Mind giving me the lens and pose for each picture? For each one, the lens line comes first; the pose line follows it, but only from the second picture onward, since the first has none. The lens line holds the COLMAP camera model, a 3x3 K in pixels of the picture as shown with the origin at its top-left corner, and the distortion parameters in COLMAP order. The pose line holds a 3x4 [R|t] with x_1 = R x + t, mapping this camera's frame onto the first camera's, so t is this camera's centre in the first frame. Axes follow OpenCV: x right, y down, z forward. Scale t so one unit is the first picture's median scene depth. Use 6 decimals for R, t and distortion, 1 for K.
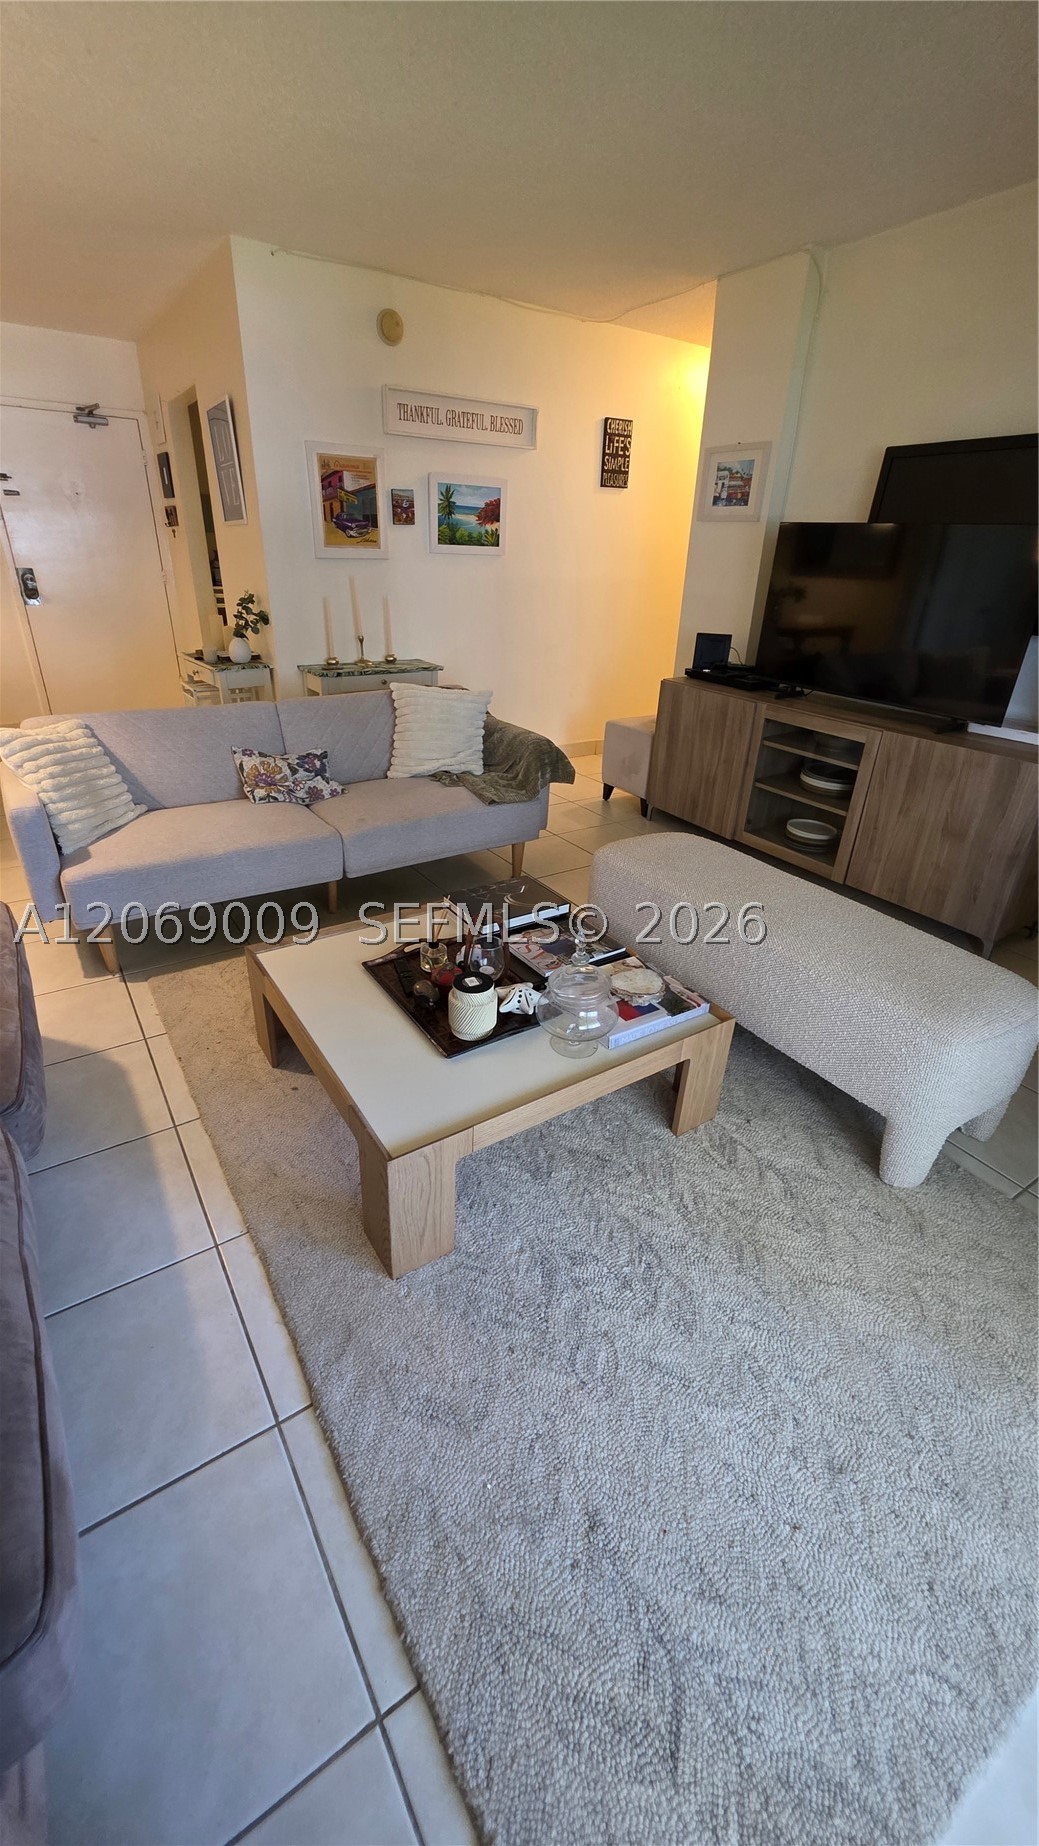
lens RADIAL K [[738.6, 0, 515.5], [0, 738.6, 921.8], [0, 0, 1]] dist [0.000724, 0.000308]
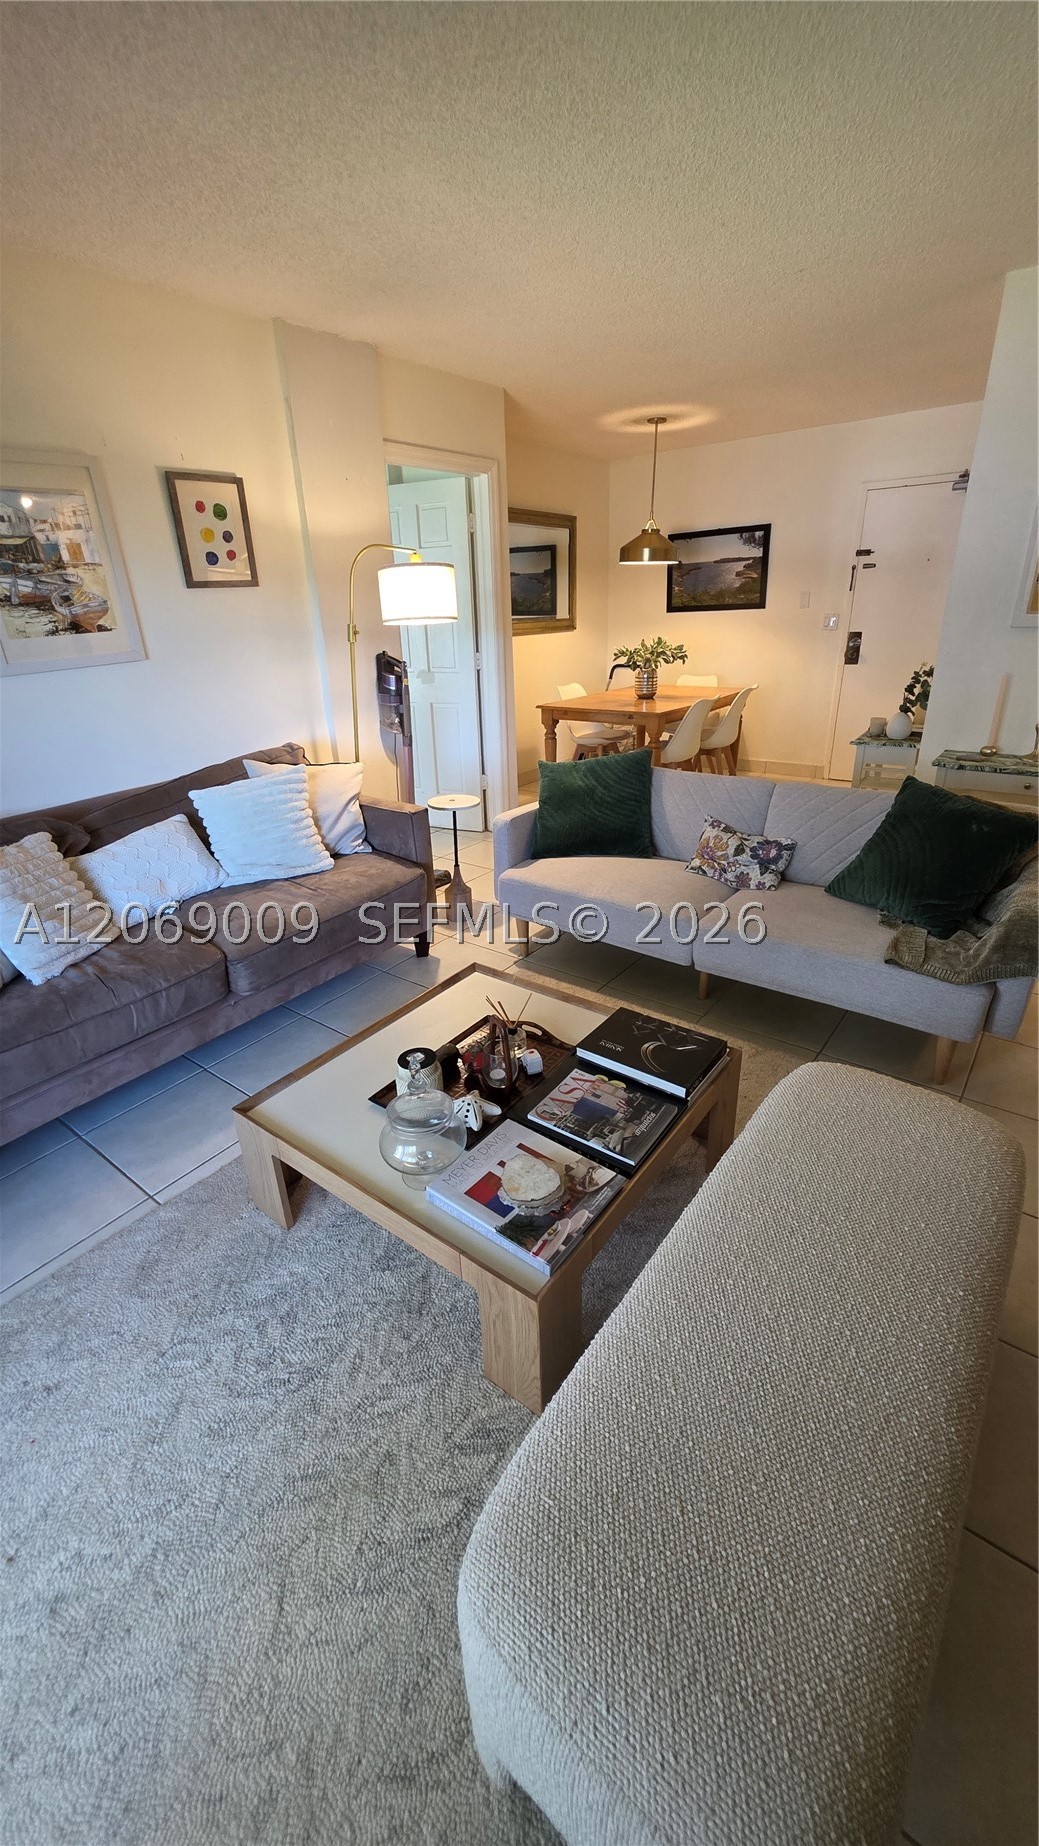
lens RADIAL K [[738.6, 0, 515.5], [0, 738.6, 921.8], [0, 0, 1]] dist [0.000724, 0.000308]
pose [[0.330385, 0.342206, -0.879626, 0.490026], [-0.383555, 0.900215, 0.206153, -0.210515], [0.862399, 0.269275, 0.428672, 0.356179]]
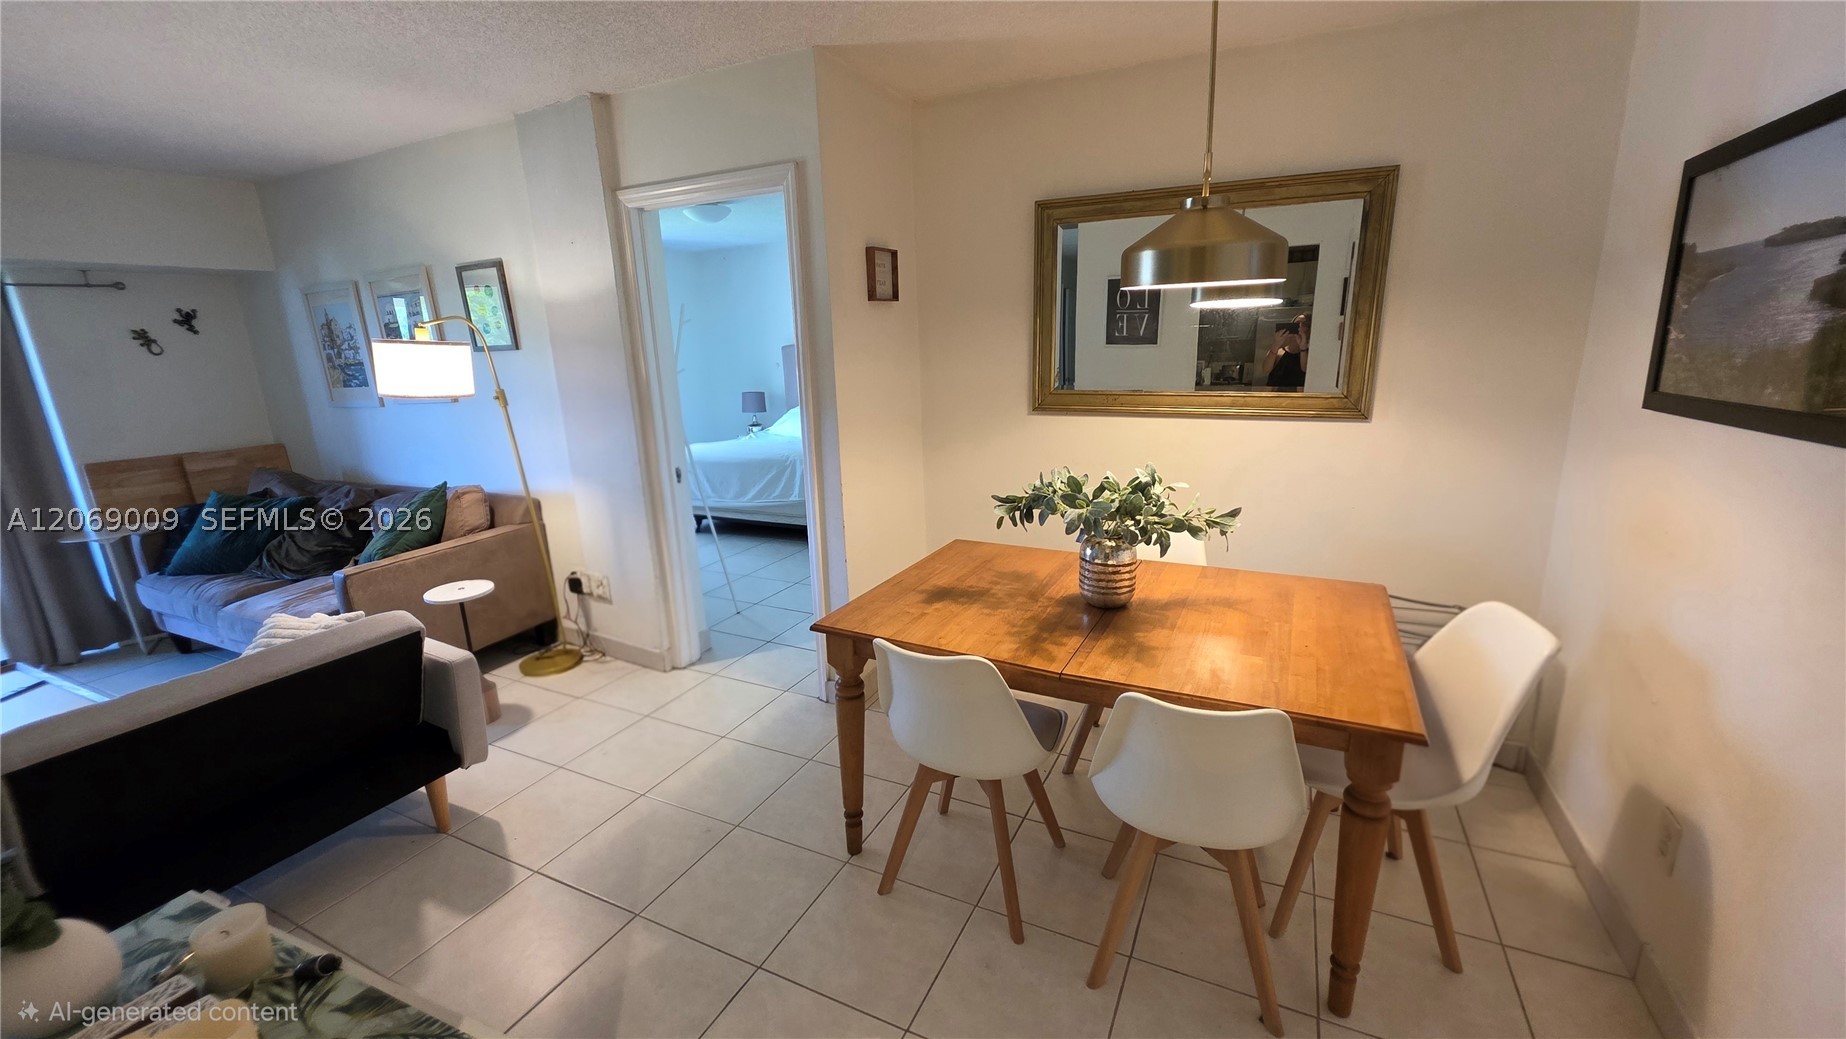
lens RADIAL K [[738.6, 0, 917.4], [0, 738.6, 522.7], [0, 0, 1]] dist [0.000724, 0.000308]
pose [[-0.859216, 0.124063, -0.496344, -0.687851], [-0.222251, 0.783320, 0.580530, -0.913796], [0.460818, 0.609113, -0.645467, 1.622291]]
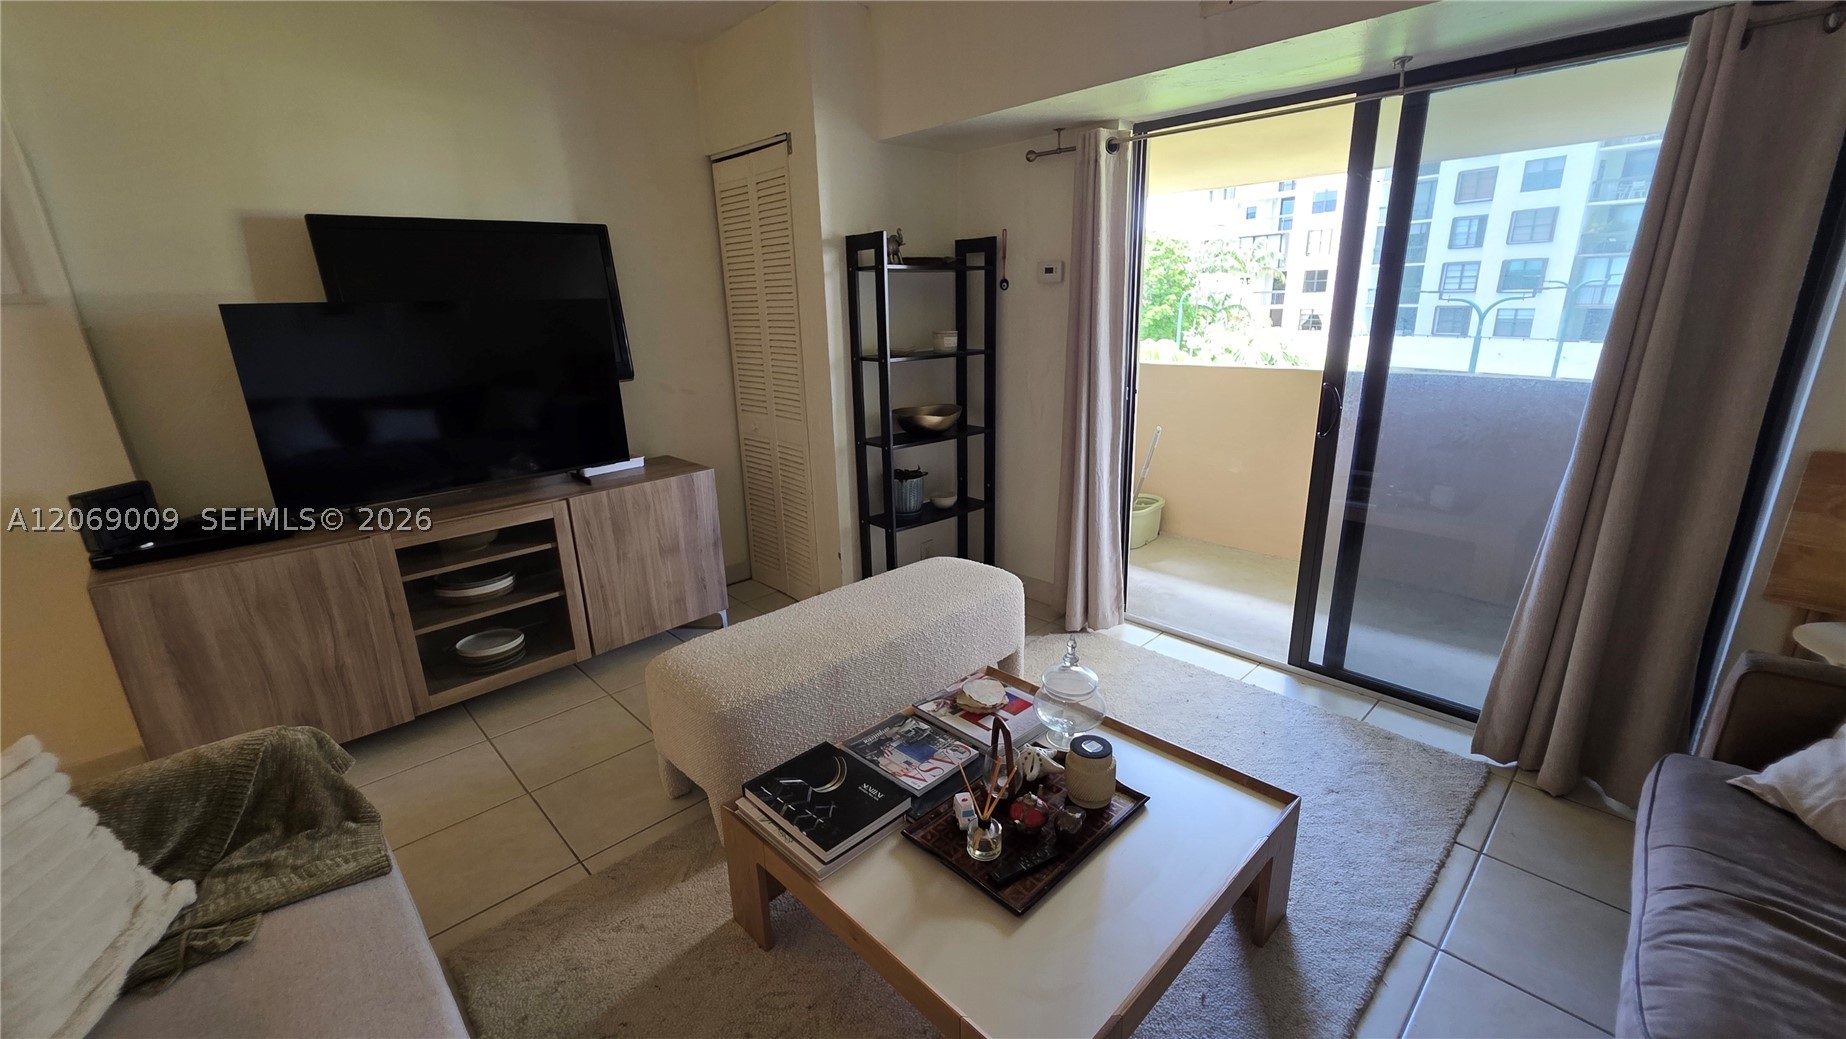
lens RADIAL K [[743.3, 0, 923.1], [0, 743.3, 522.4], [0, 0, 1]] dist [0.001688, -0.000055]
pose [[-0.190415, -0.310783, 0.931212, -0.489543], [0.465095, 0.806800, 0.364364, -0.361600], [-0.864540, 0.502482, -0.009083, 0.607697]]
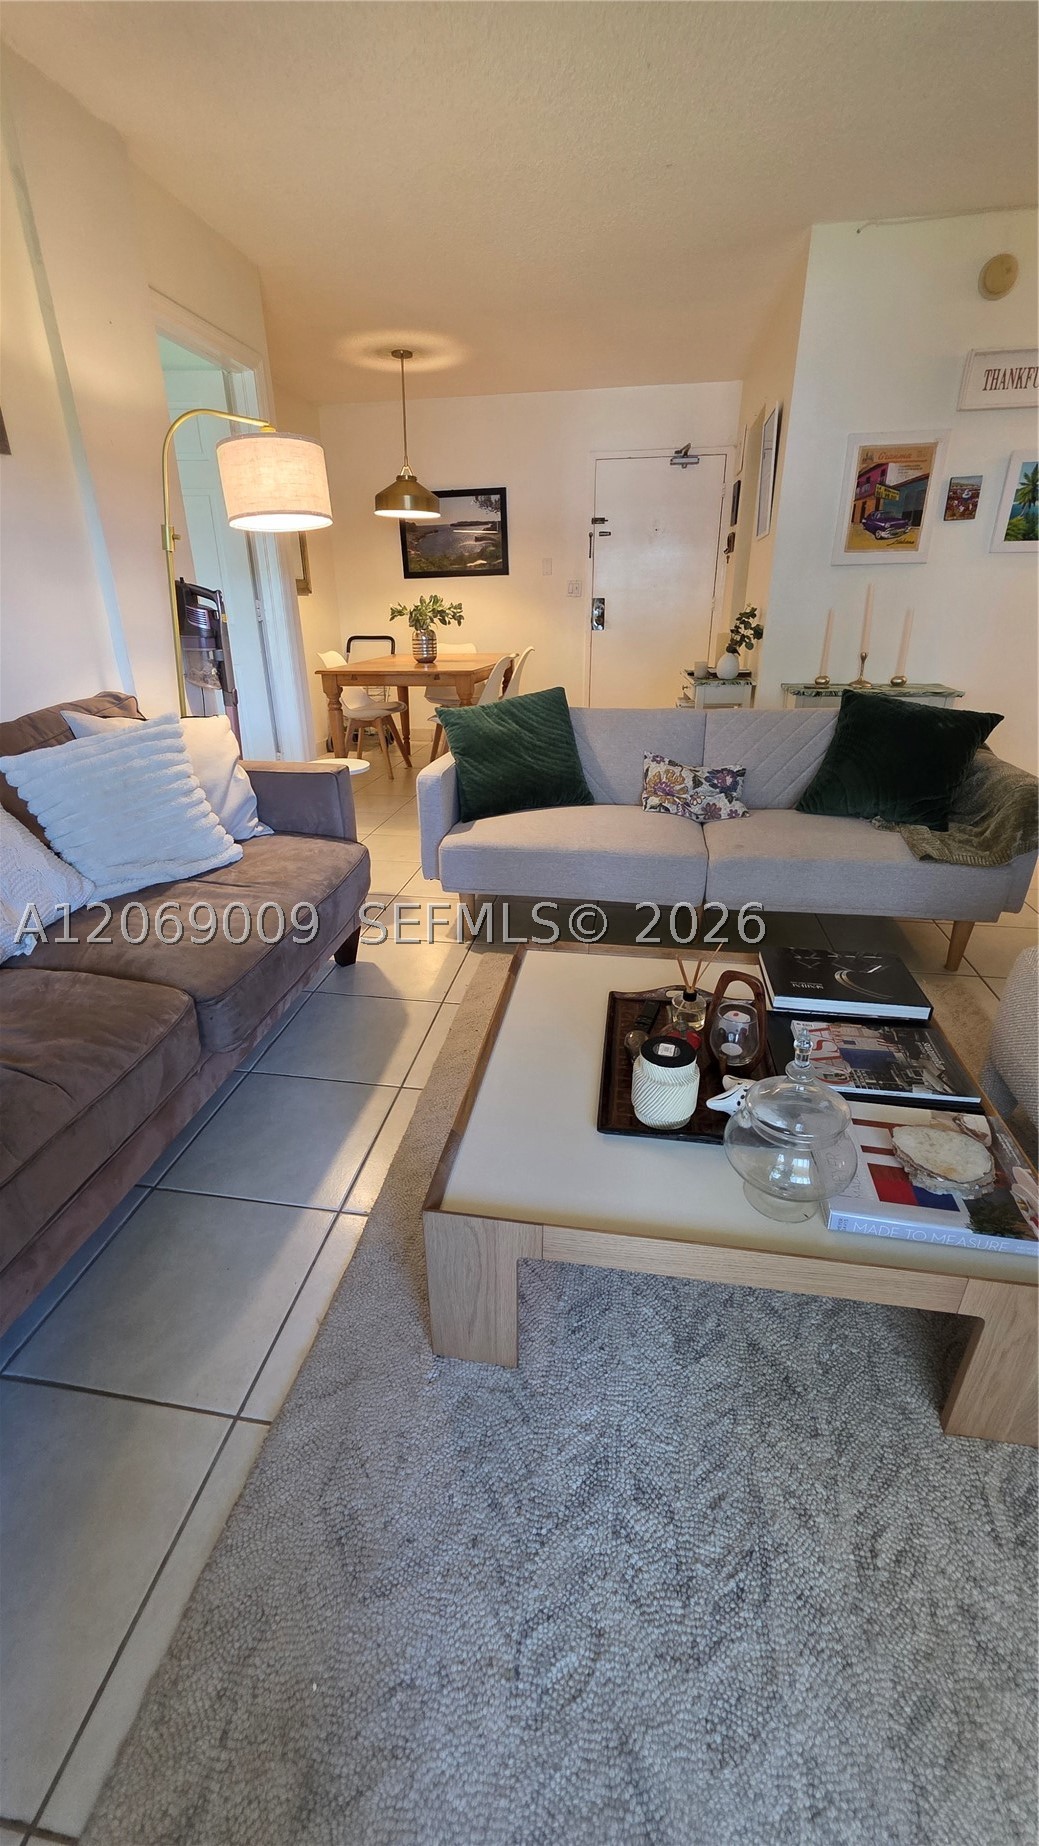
lens RADIAL K [[738.6, 0, 515.5], [0, 738.6, 921.8], [0, 0, 1]] dist [0.000724, 0.000308]
pose [[0.734383, 0.240369, -0.634748, 0.156203], [-0.275152, 0.960332, 0.045321, -0.019979], [0.620463, 0.141369, 0.771389, 0.180038]]
